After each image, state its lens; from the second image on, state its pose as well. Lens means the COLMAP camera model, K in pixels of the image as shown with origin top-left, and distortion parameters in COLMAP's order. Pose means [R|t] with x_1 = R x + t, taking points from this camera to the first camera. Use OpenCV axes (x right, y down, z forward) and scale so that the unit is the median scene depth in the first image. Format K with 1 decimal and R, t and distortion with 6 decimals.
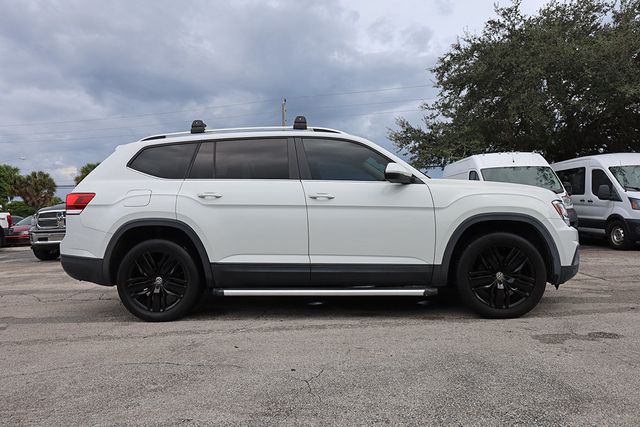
lens RADIAL K [[434.8, 0, 318.0], [0, 434.8, 211.0], [0, 0, 1]] dist [0.000823, 0.000878]
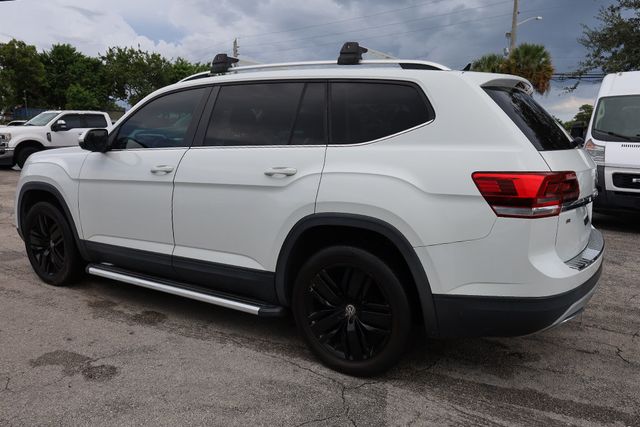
lens RADIAL K [[490.2, 0, 333.8], [0, 490.2, 225.7], [0, 0, 1]] dist [0.001888, -0.003522]
pose [[0.874361, 0.130819, -0.467311, 1.106064], [-0.034012, 0.977131, 0.209900, -0.138666], [0.484083, -0.167634, 0.858815, 0.379456]]
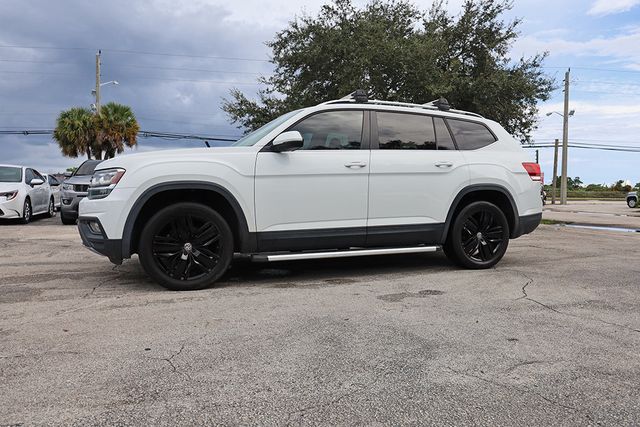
lens RADIAL K [[434.8, 0, 324.0], [0, 434.8, 213.5], [0, 0, 1]] dist [0.000823, 0.000878]
pose [[0.917336, 0.018248, 0.397697, -0.054880], [-0.043037, 0.997640, 0.053494, 0.020026], [-0.395782, -0.066188, 0.915956, 0.049415]]
